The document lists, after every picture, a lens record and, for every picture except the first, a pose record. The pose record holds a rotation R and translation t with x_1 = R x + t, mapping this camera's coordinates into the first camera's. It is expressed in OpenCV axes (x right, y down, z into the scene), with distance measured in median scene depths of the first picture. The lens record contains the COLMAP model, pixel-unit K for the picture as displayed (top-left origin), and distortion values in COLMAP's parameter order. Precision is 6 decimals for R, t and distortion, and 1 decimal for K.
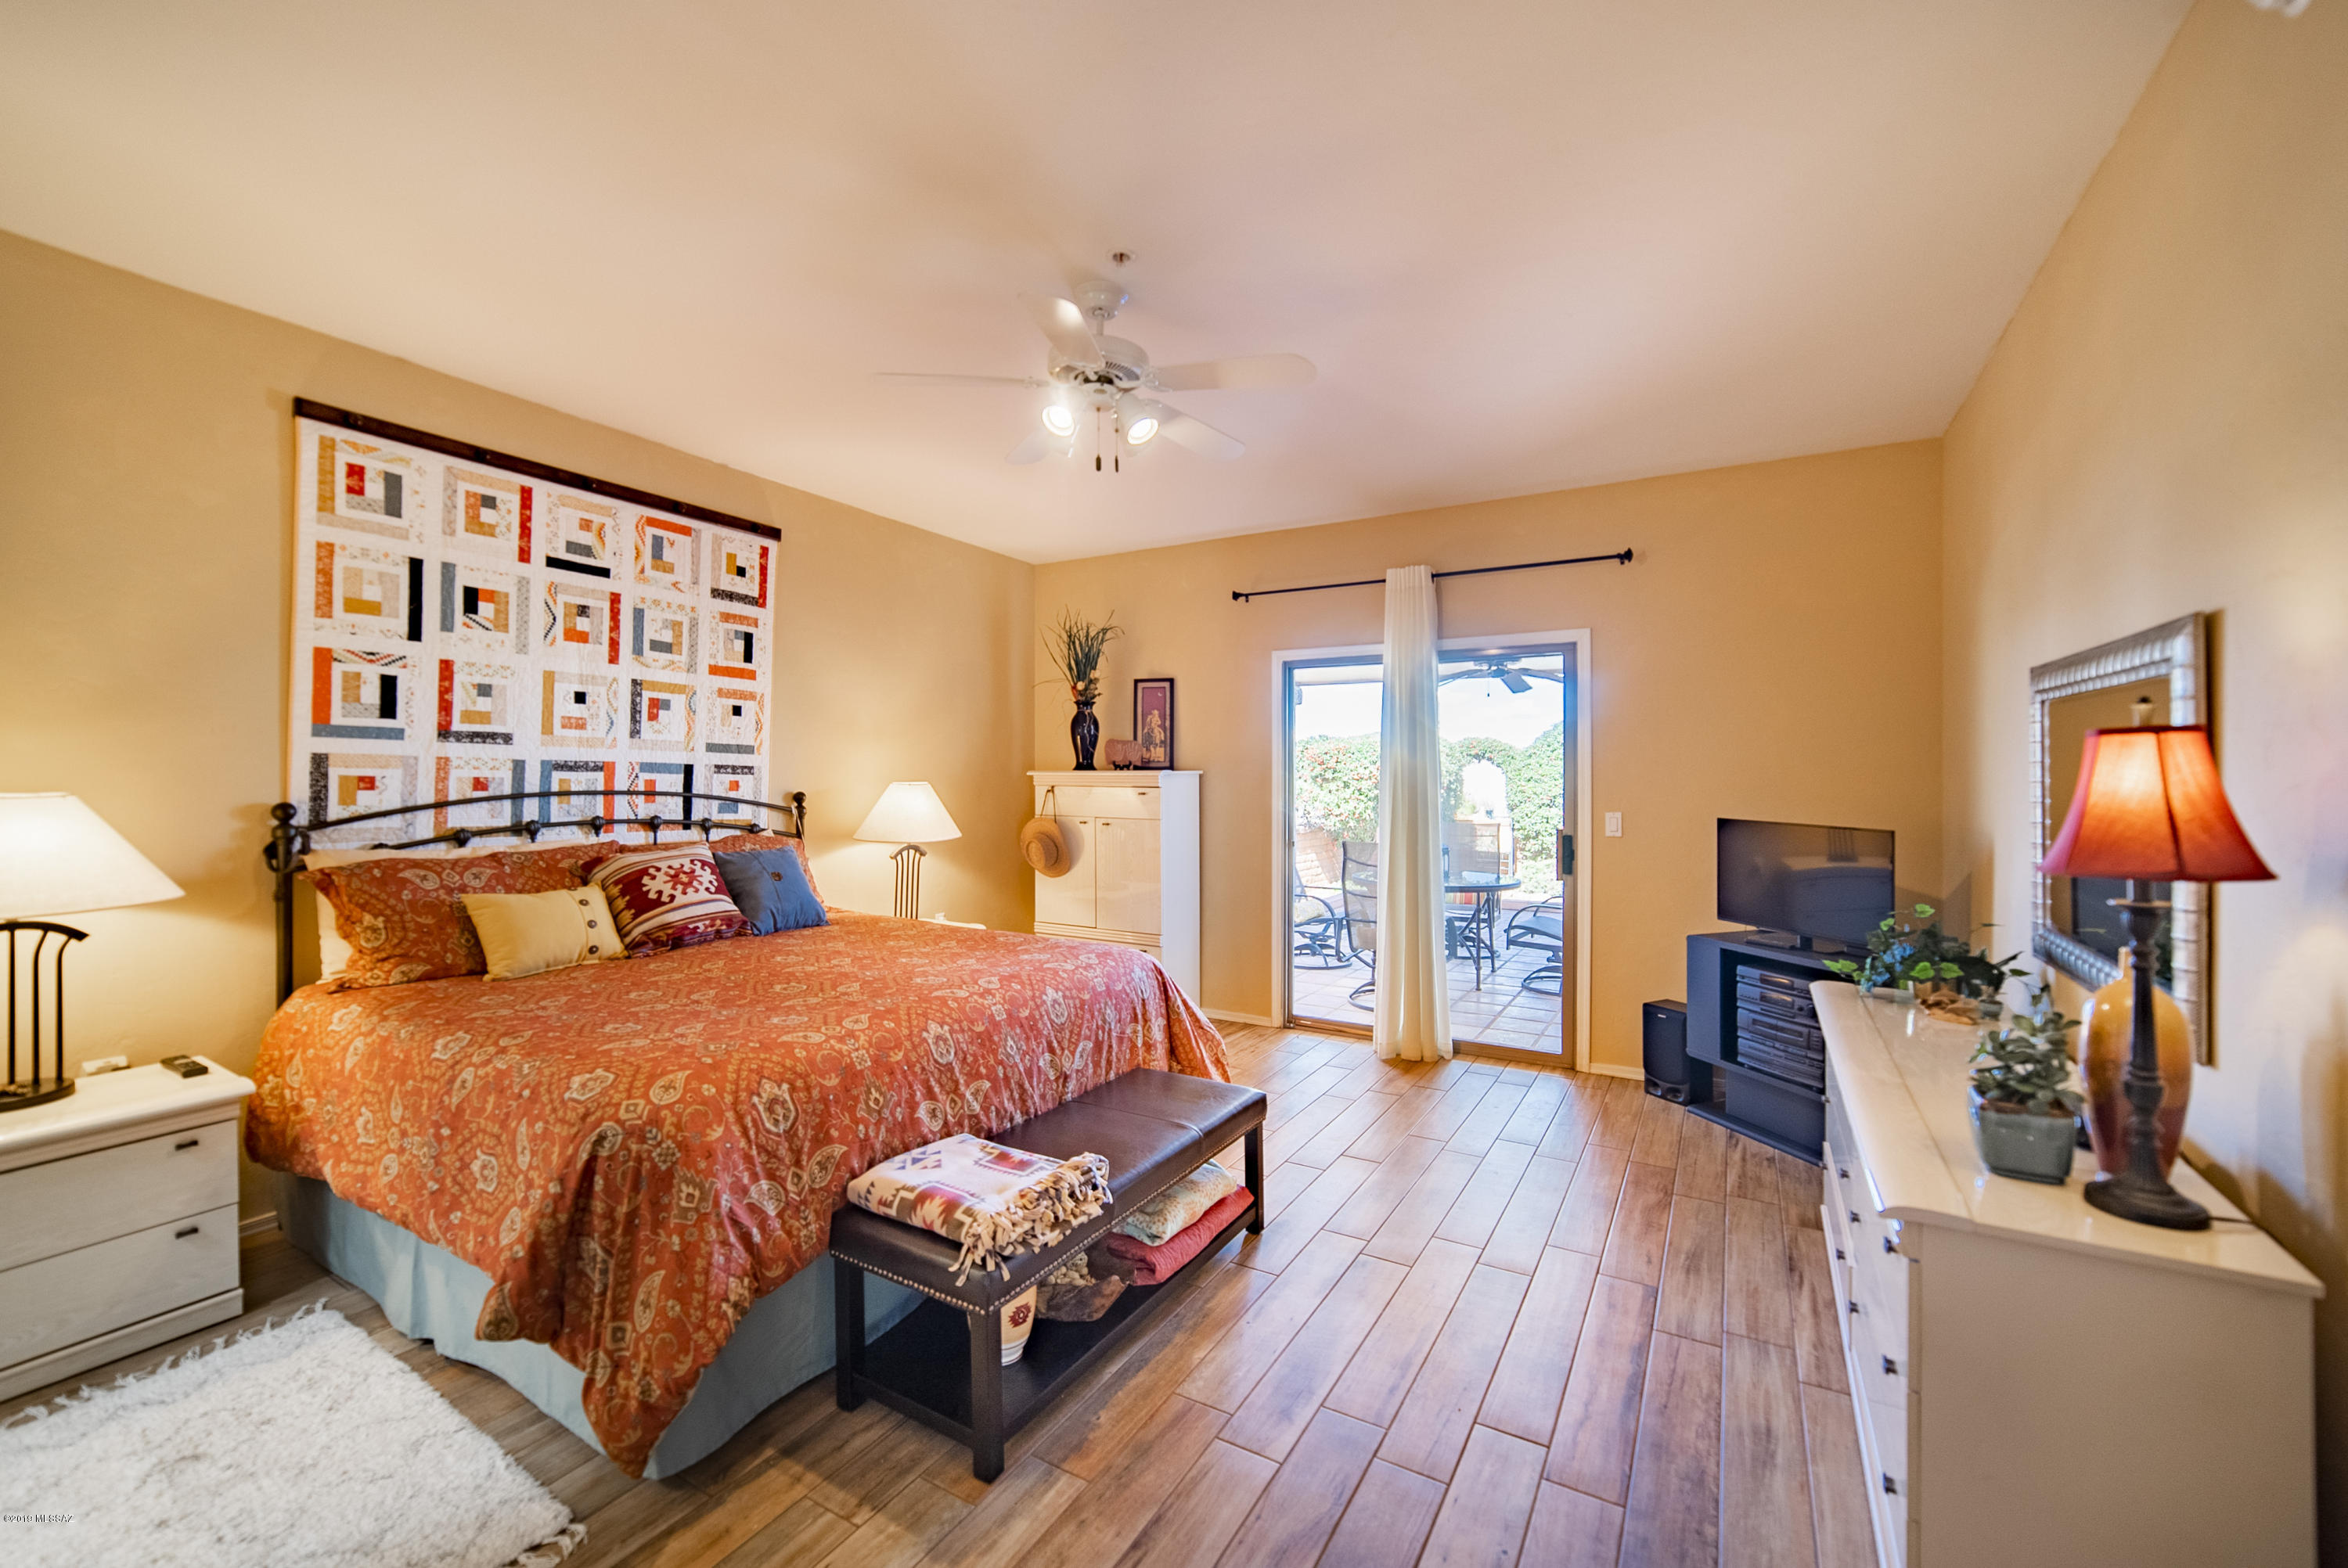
lens RADIAL K [[937.5, 0, 1182.3], [0, 937.5, 782.9], [0, 0, 1]] dist [-0.006140, 0.000809]
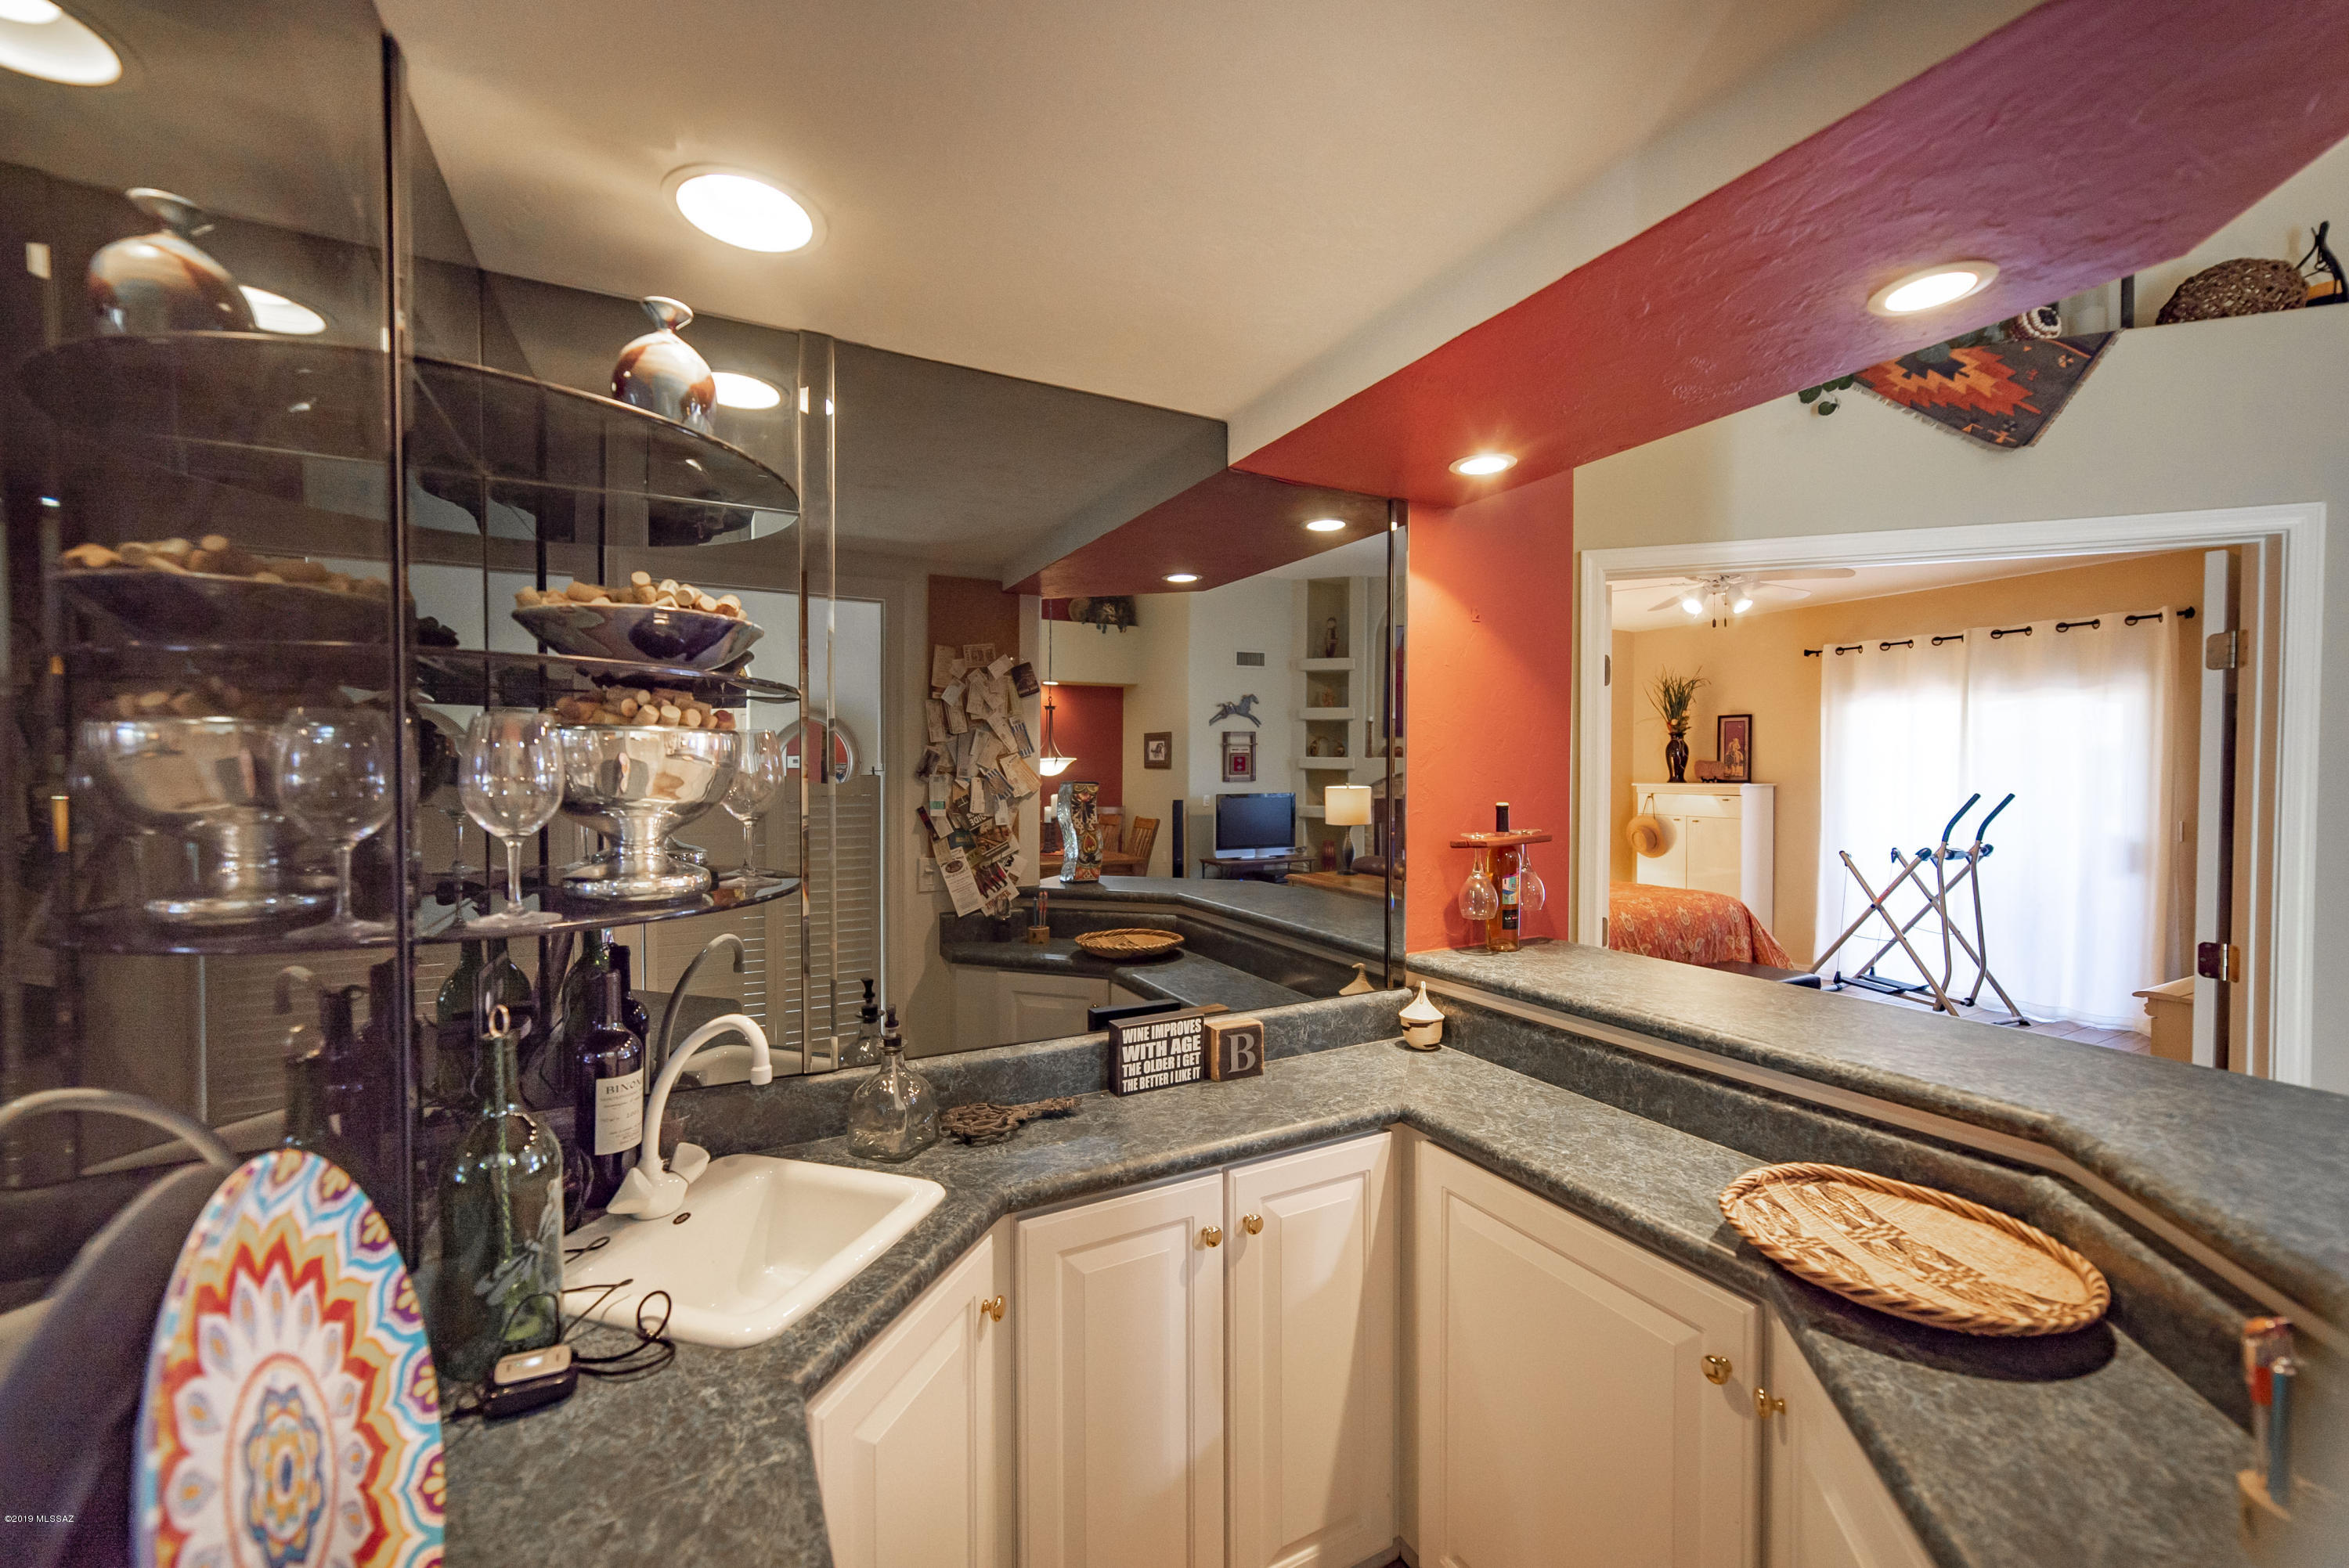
lens RADIAL K [[938.0, 0, 1182.9], [0, 938.0, 782.9], [0, 0, 1]] dist [-0.006140, 0.000809]
pose [[0.857814, 0.008937, -0.513882, -0.018703], [-0.007804, 0.999960, 0.004362, -0.013214], [0.513900, 0.000269, 0.857850, -0.576645]]
